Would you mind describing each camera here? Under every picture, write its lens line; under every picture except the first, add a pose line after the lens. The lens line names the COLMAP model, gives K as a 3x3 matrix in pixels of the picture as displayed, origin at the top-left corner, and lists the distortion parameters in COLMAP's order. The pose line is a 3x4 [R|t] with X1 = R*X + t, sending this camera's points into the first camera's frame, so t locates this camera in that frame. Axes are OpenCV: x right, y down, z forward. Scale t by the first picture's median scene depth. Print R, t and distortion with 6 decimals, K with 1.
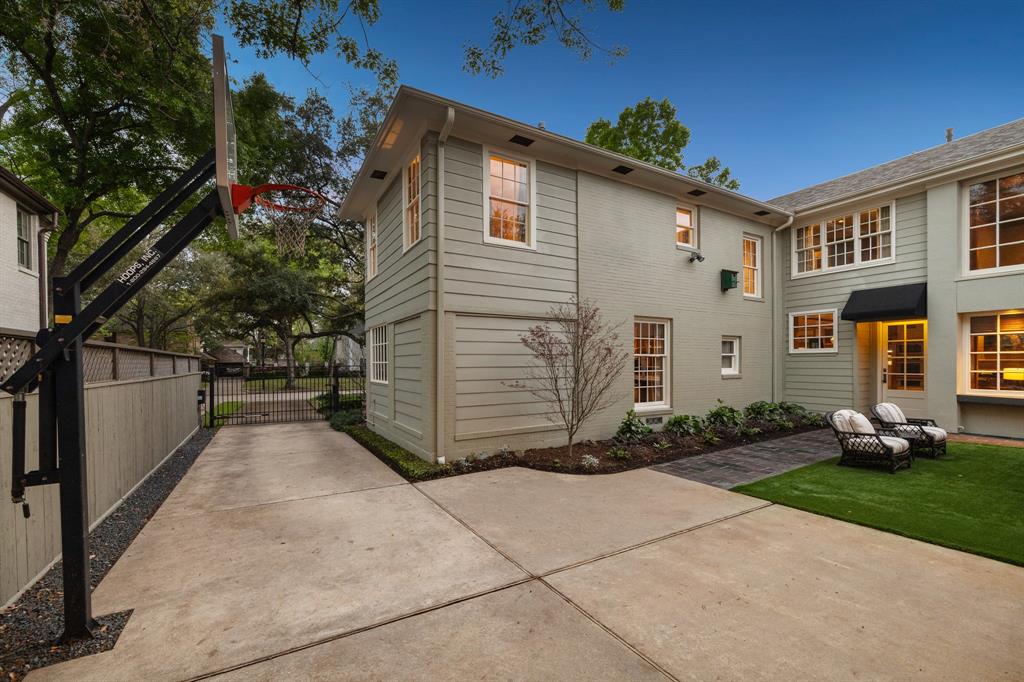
lens RADIAL K [[422.1, 0, 511.1], [0, 422.1, 350.4], [0, 0, 1]] dist [0.000243, 0.000042]
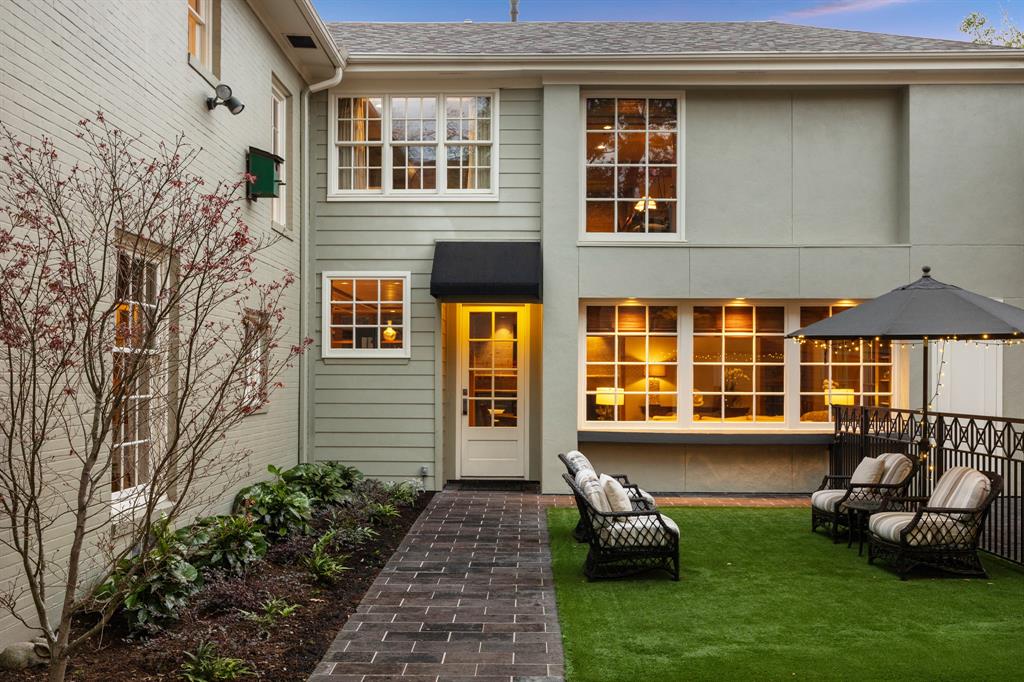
lens RADIAL K [[953.6, 0, 512.0], [0, 953.6, 341.0], [0, 0, 1]] dist [0.006511, 0.003935]
pose [[0.522405, 0.041055, 0.851709, -0.149341], [-0.030834, 0.999097, -0.029247, 0.015099], [-0.852140, -0.010982, 0.523199, 0.304699]]
